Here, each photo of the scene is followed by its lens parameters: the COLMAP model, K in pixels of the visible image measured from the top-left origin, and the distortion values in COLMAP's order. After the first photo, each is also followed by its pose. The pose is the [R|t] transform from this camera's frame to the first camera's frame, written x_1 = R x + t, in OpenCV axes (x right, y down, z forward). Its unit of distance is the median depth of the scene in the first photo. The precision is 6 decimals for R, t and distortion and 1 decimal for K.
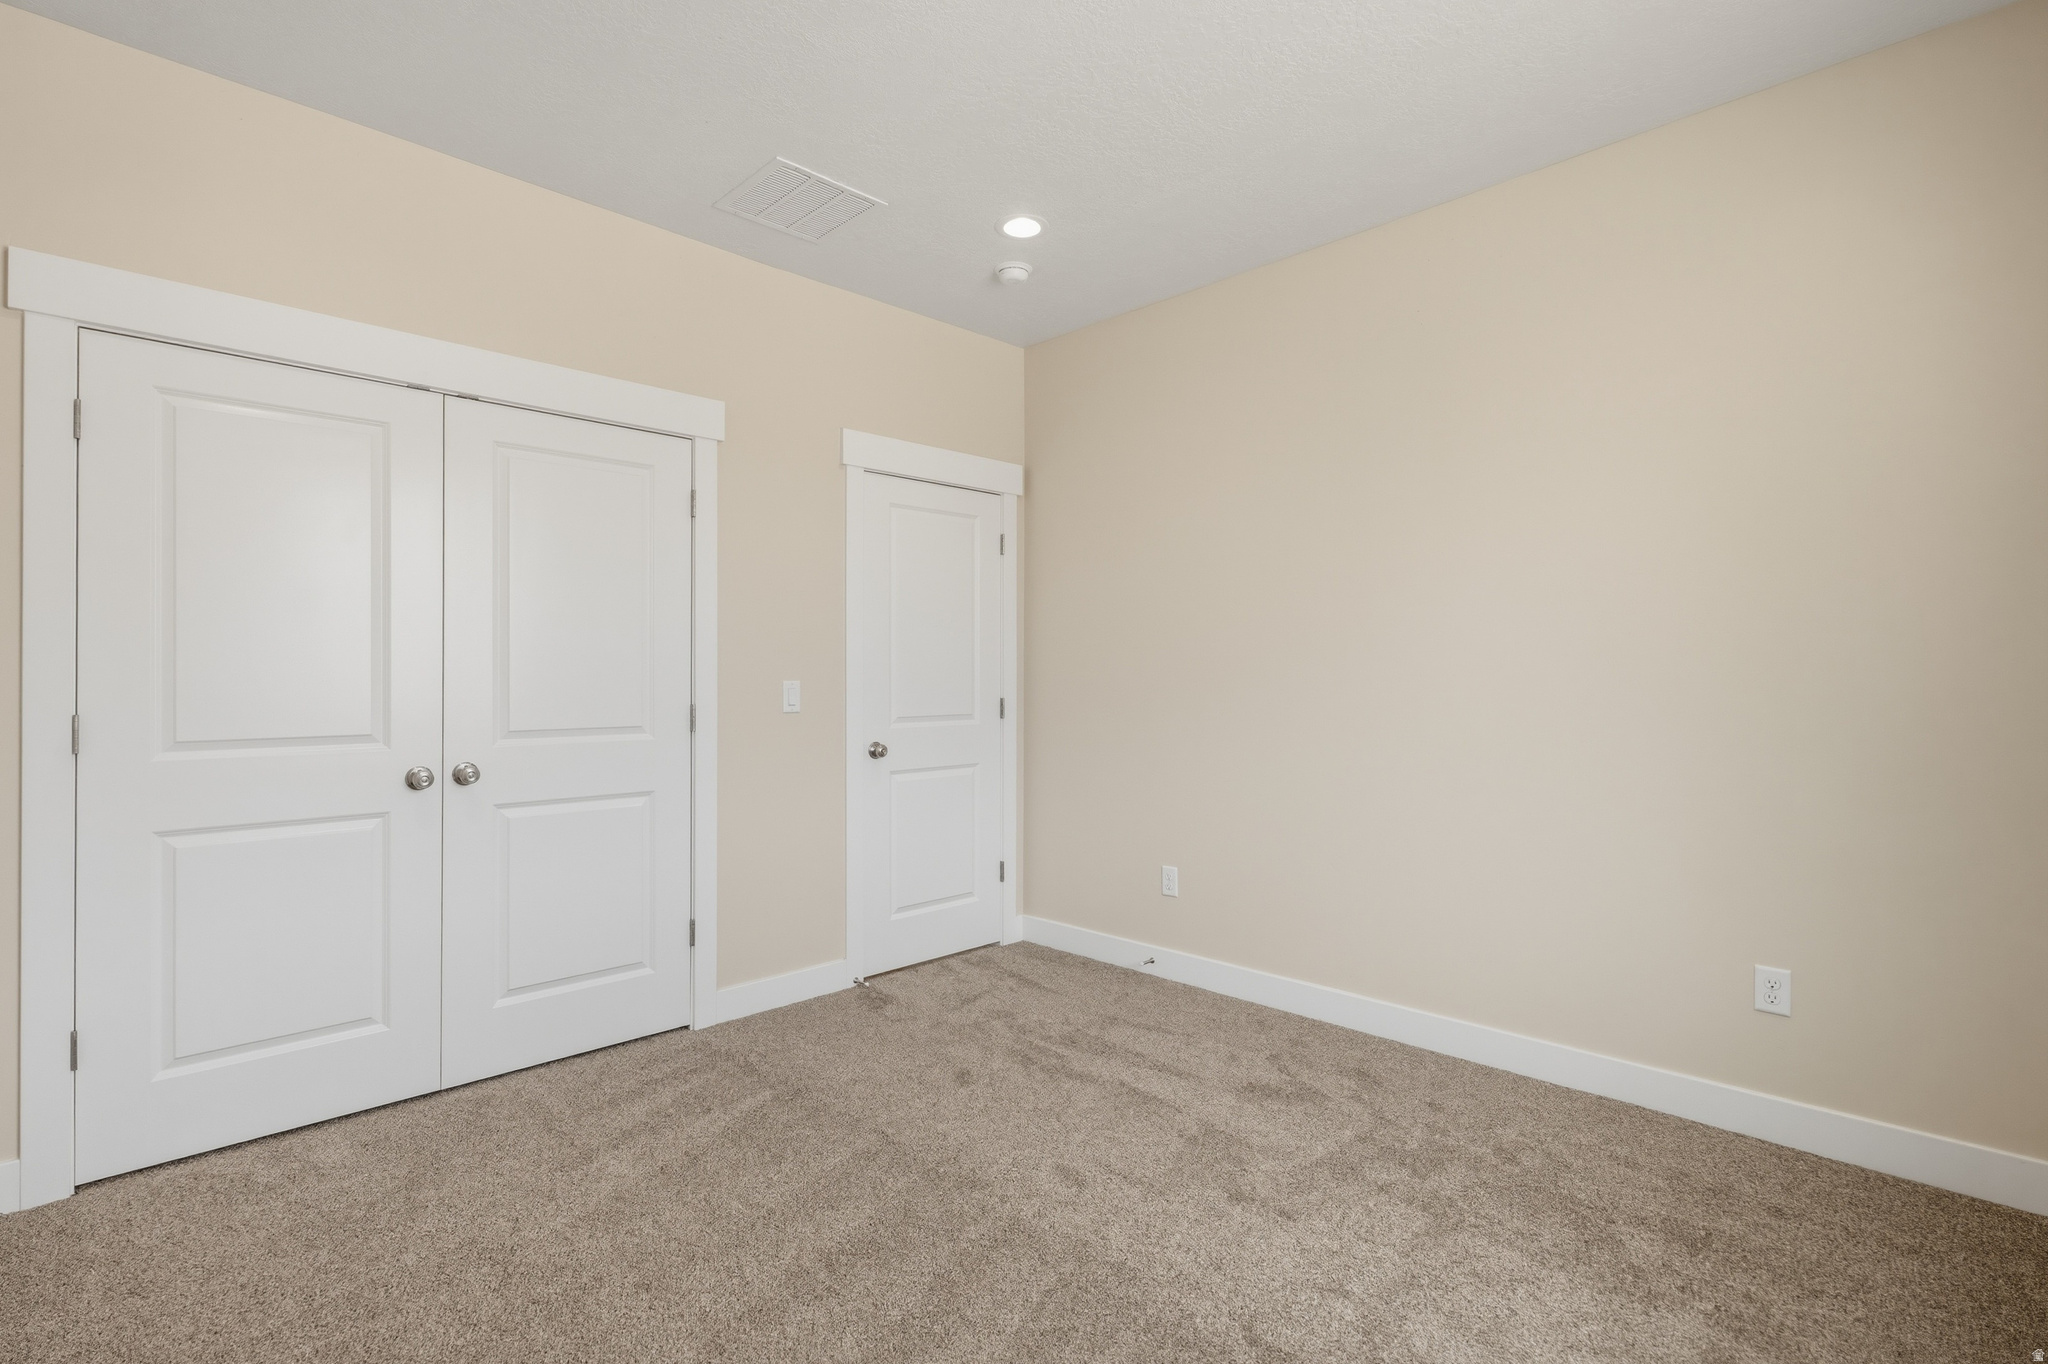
lens RADIAL K [[942.9, 0, 1024.0], [0, 942.9, 682.0], [0, 0, 1]] dist [-0.000442, 0.000083]
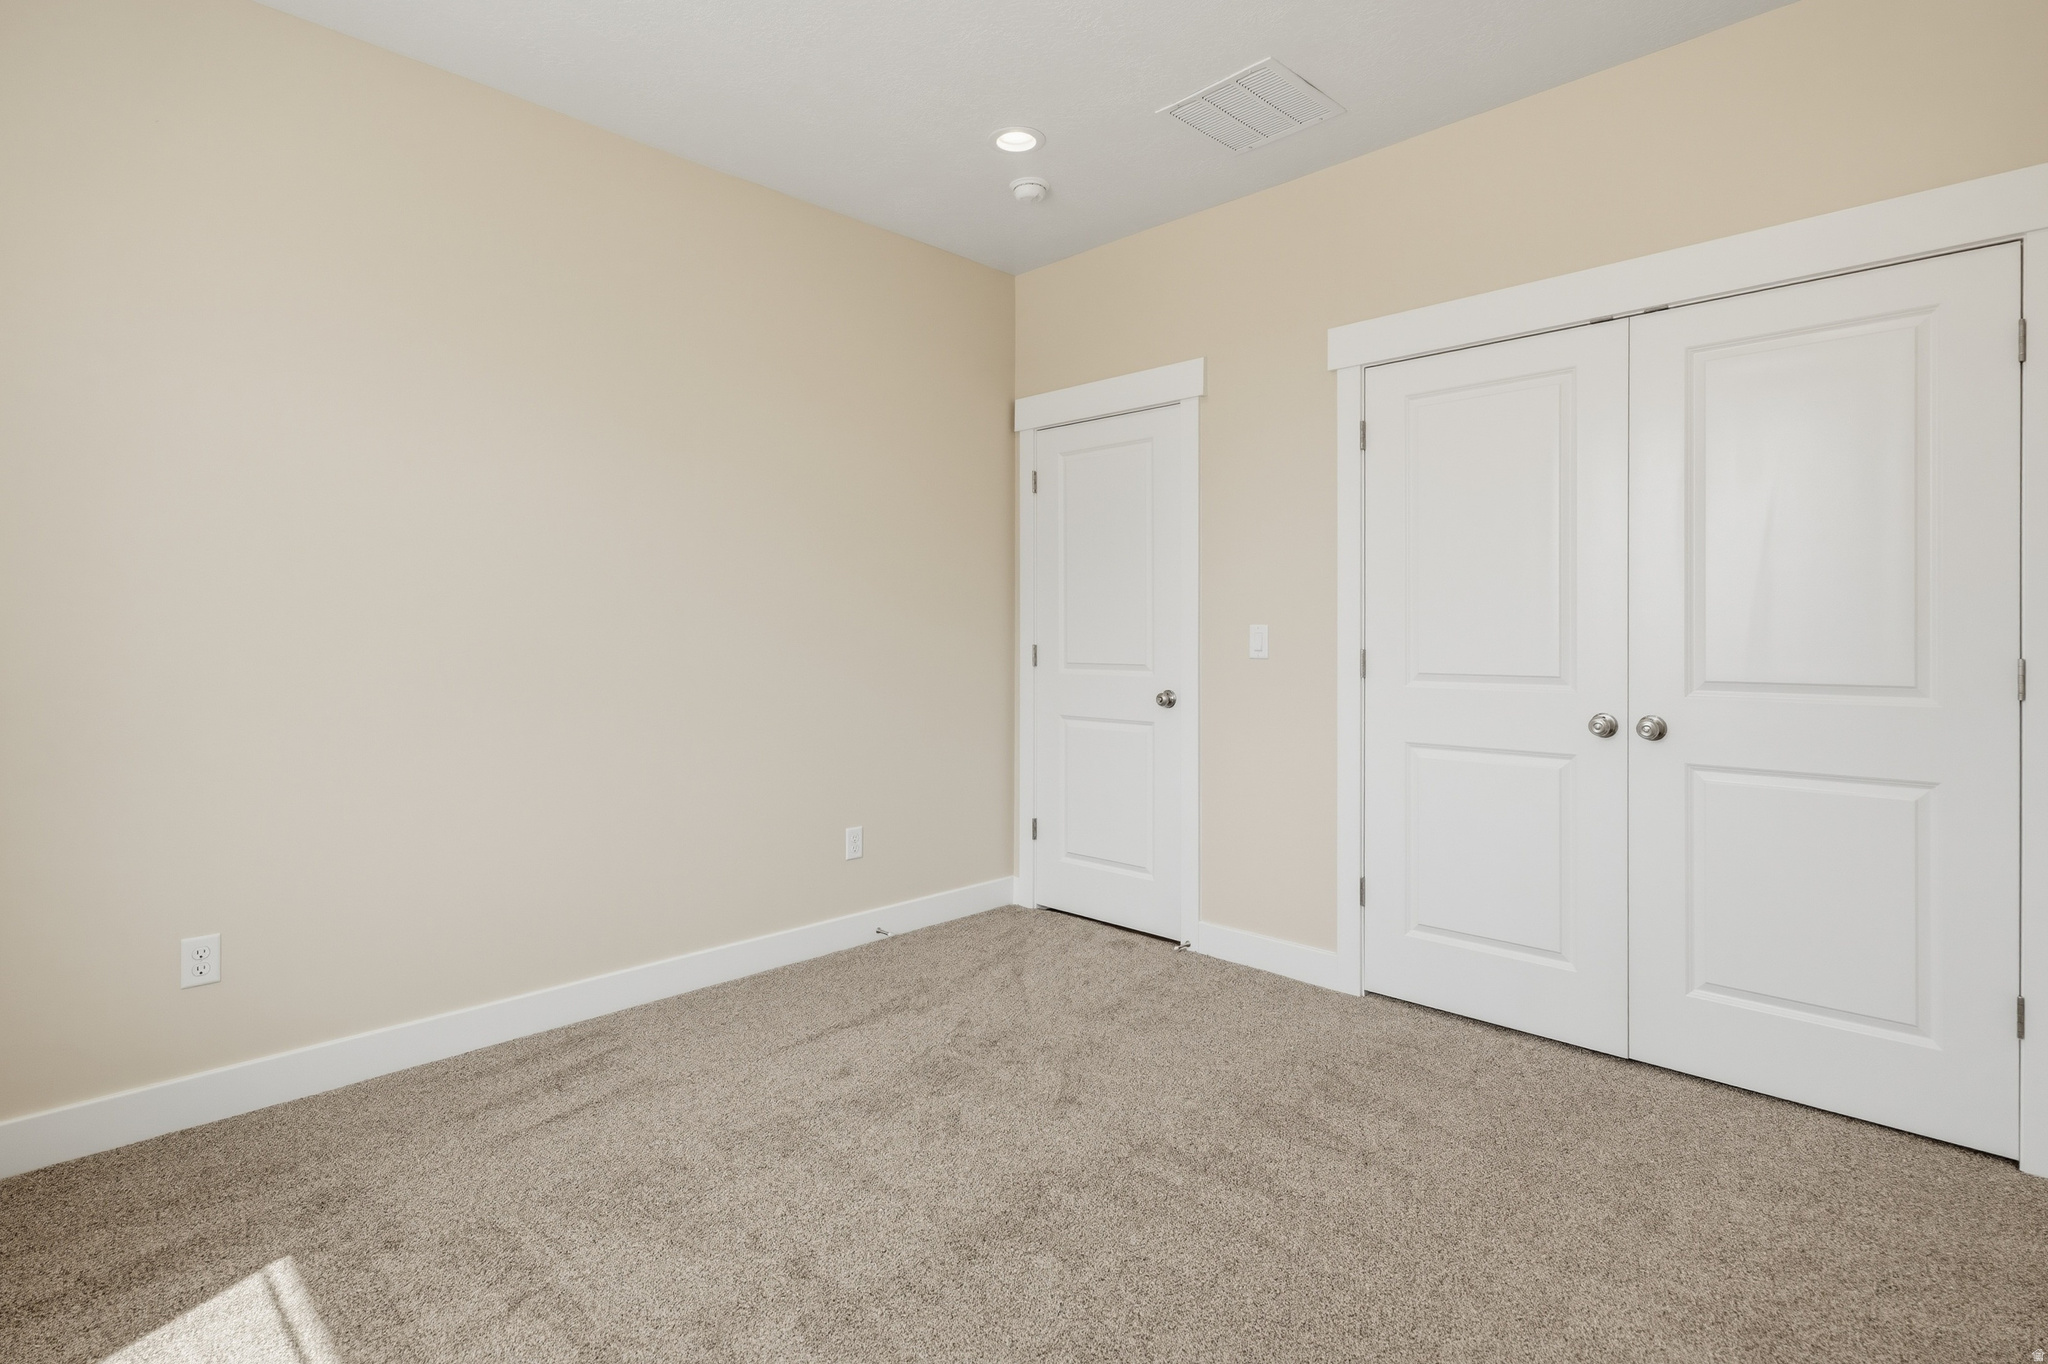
lens RADIAL K [[1021.9, 0, 1023.1], [0, 1021.9, 628.4], [0, 0, 1]] dist [0.001633, 0.000335]
pose [[0.025227, 0.001005, -0.999681, 0.764715], [0.003258, 0.999994, 0.001088, 0.000108], [0.999676, -0.003285, 0.025223, 0.735374]]
